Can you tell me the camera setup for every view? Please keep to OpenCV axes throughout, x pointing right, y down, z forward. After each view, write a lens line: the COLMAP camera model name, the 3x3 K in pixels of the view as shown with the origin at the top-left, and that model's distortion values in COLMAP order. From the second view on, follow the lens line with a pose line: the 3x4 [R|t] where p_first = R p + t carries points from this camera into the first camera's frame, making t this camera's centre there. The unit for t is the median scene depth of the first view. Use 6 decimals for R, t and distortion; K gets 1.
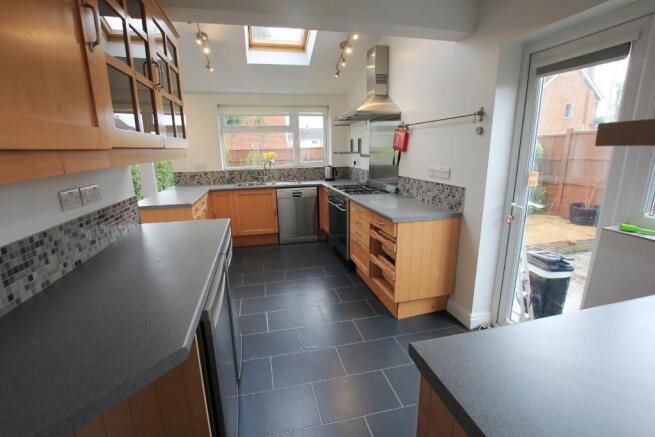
lens RADIAL K [[300.4, 0, 328.6], [0, 300.4, 217.9], [0, 0, 1]] dist [-0.025412, -0.000028]
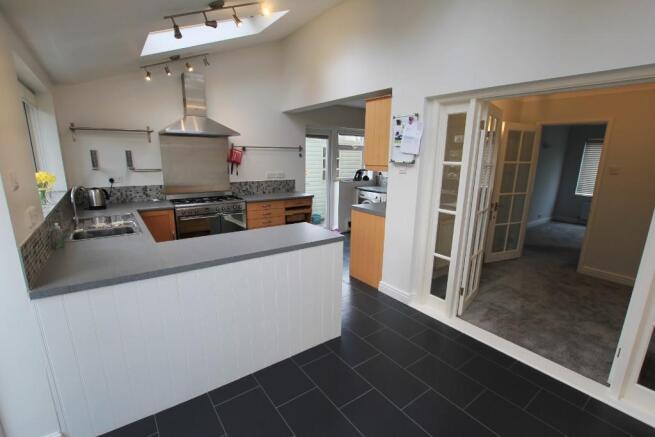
lens RADIAL K [[300.4, 0, 327.3], [0, 300.4, 222.7], [0, 0, 1]] dist [-0.025412, -0.000028]
pose [[-0.386792, -0.192588, 0.901832, -0.922075], [0.197051, 0.938101, 0.284847, -0.208769], [-0.900868, 0.287883, -0.324901, 0.855395]]
